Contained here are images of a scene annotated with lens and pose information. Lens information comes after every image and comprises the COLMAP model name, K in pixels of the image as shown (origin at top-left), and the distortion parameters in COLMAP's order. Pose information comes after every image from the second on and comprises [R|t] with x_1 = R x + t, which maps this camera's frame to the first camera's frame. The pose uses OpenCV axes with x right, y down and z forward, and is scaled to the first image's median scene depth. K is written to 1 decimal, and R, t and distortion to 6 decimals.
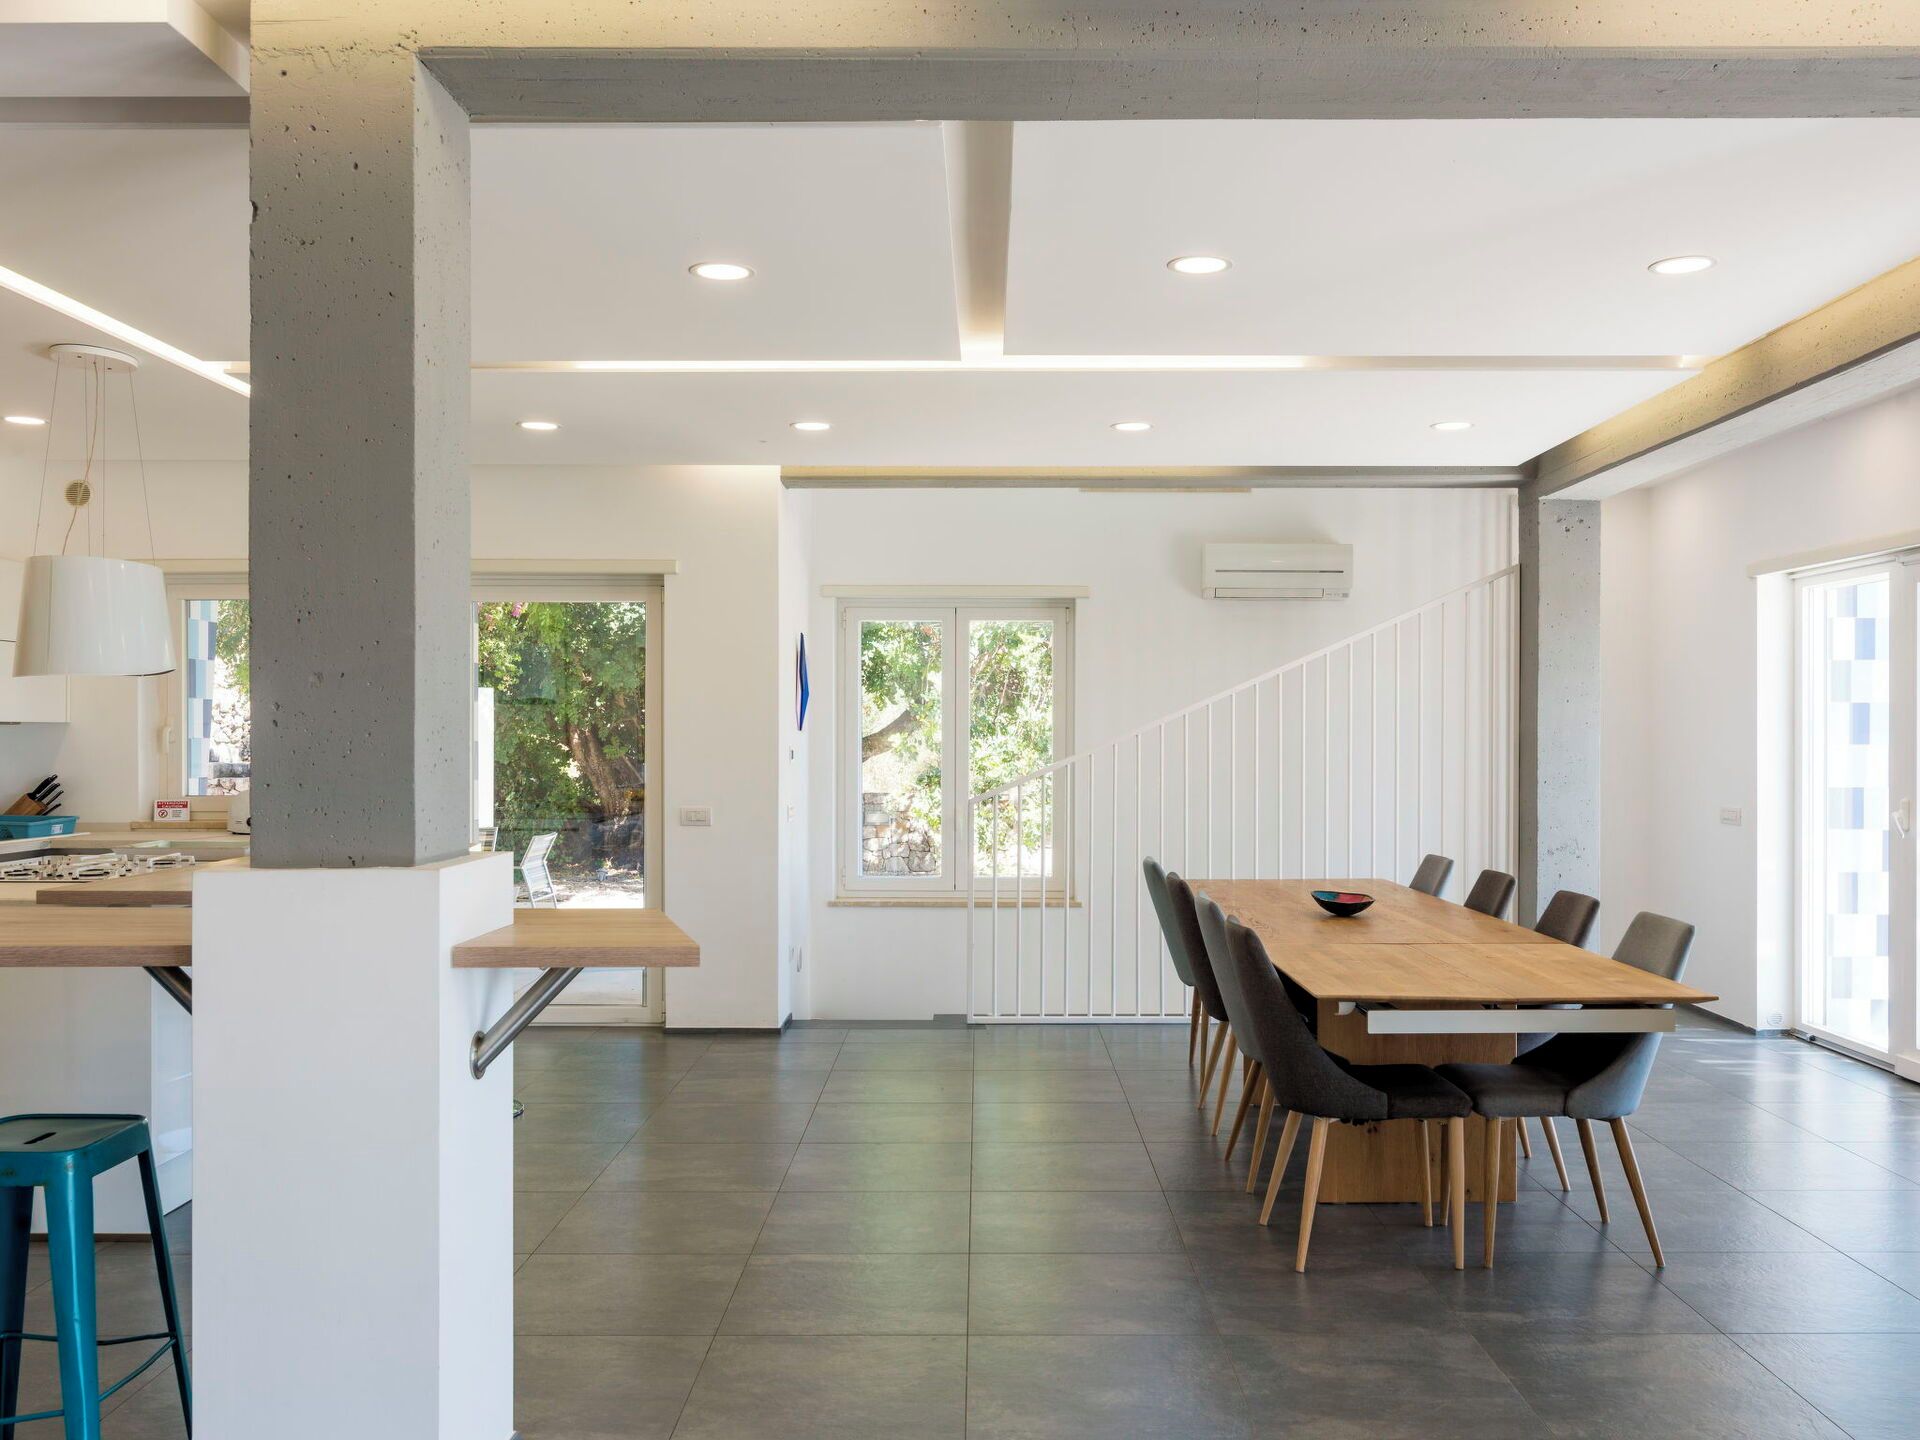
lens RADIAL K [[1651.8, 0, 956.2], [0, 1651.8, 738.2], [0, 0, 1]] dist [0.006062, 0.010499]
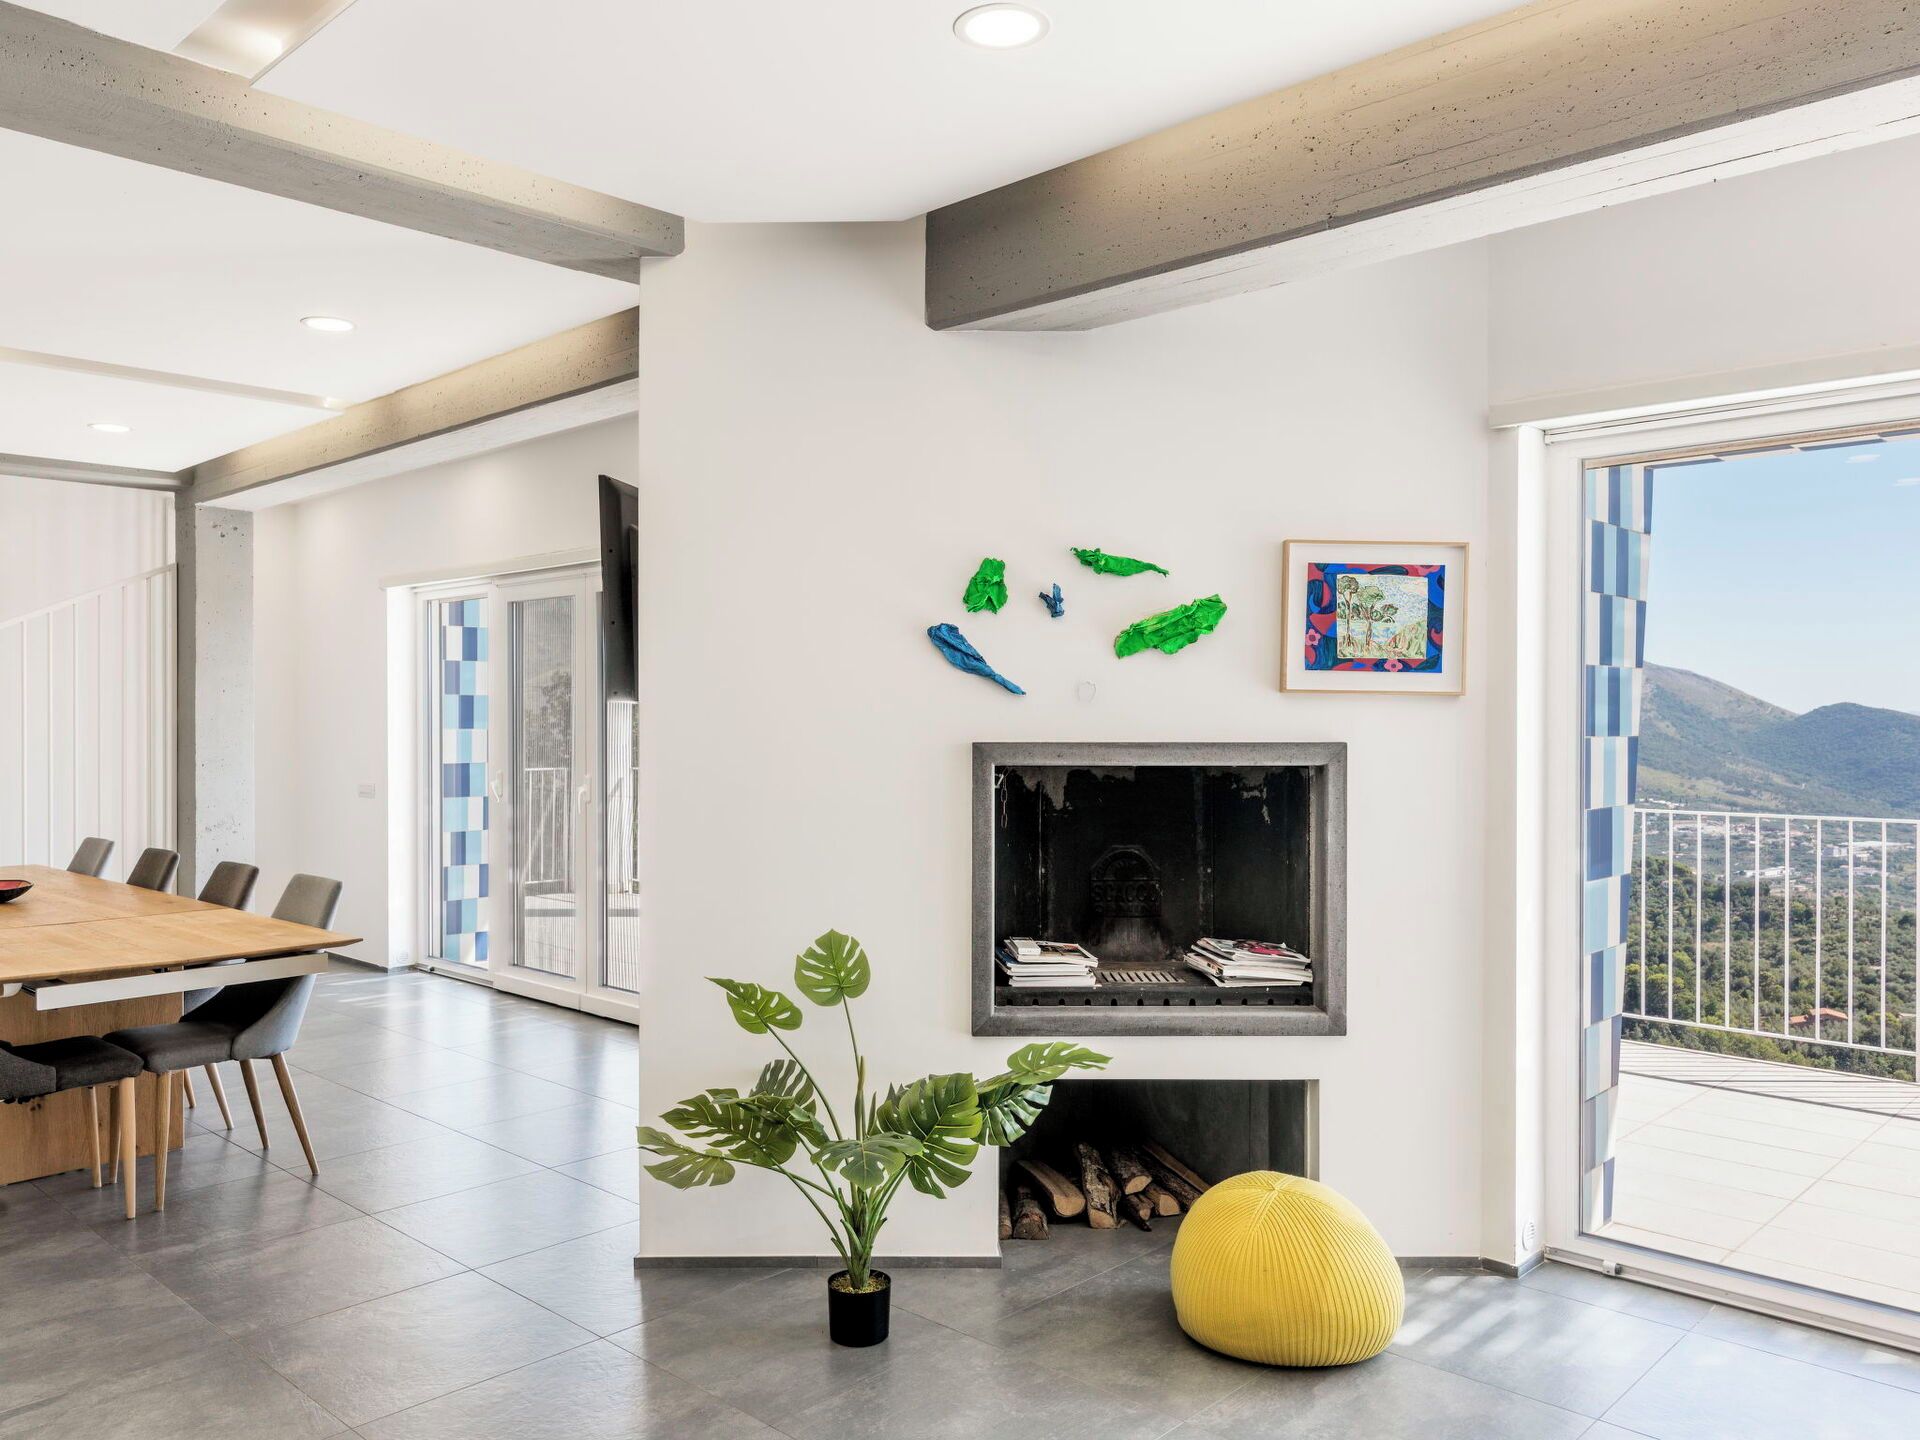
lens RADIAL K [[1473.0, 0, 931.7], [0, 1473.0, 723.3], [0, 0, 1]] dist [0.006635, -0.020073]
pose [[0.691539, -0.004949, 0.722322, -0.016974], [0.005857, 0.999982, 0.001244, 0.000713], [-0.722315, 0.003370, 0.691556, -0.025786]]
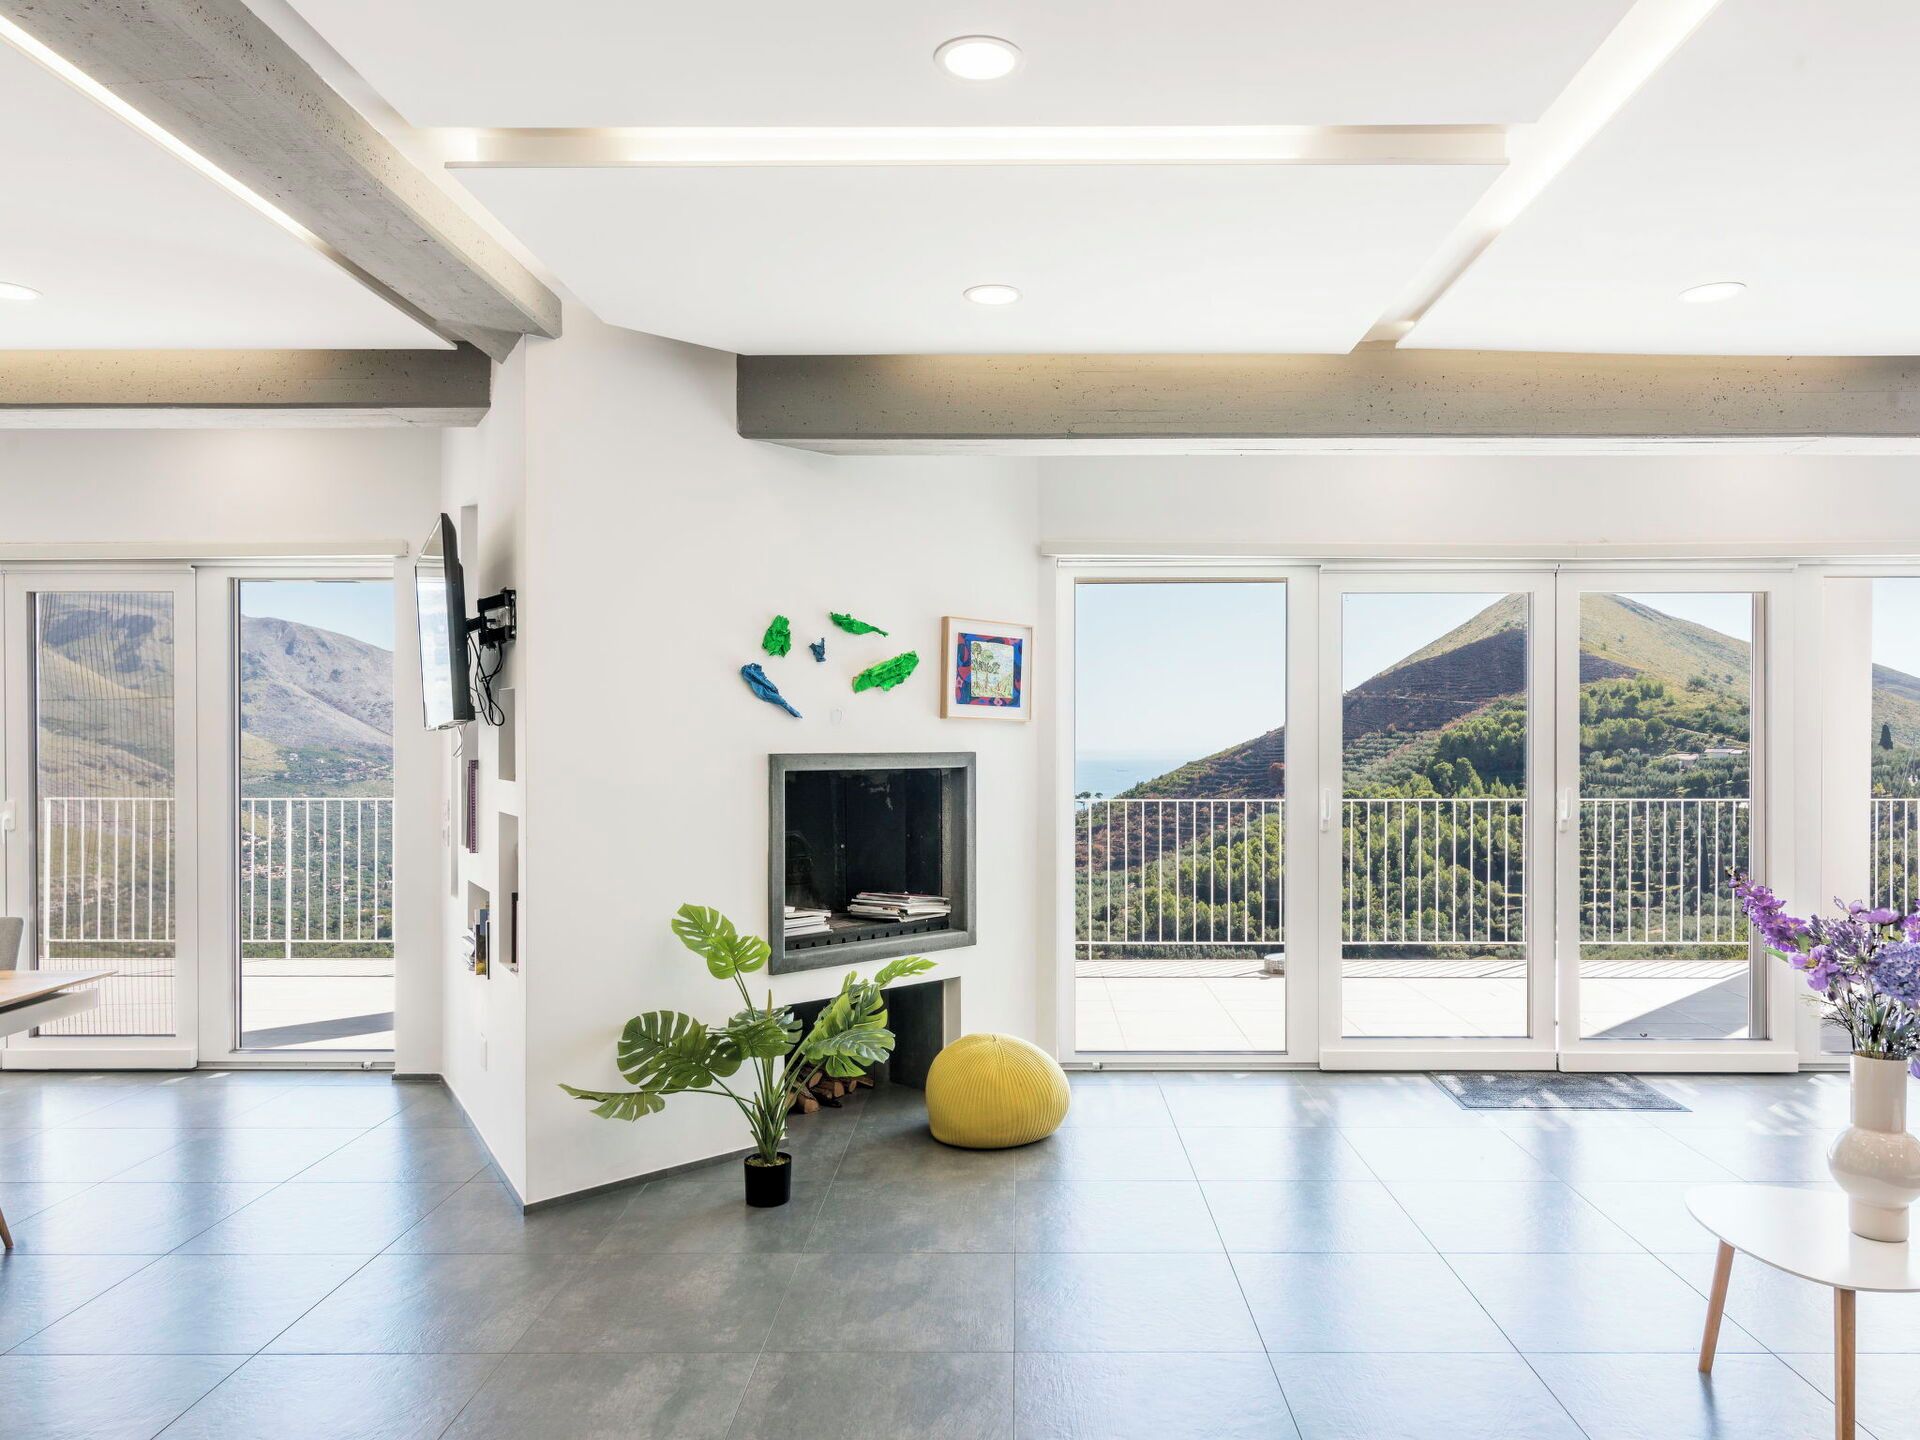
lens RADIAL K [[1318.0, 0, 1075.0], [0, 1318.0, 744.8], [0, 0, 1]] dist [-0.004410, -0.000240]
pose [[-0.029413, -0.008667, 0.999530, -0.282578], [0.003833, 0.999954, 0.008784, -0.001195], [-0.999560, 0.004090, -0.029379, 0.229375]]
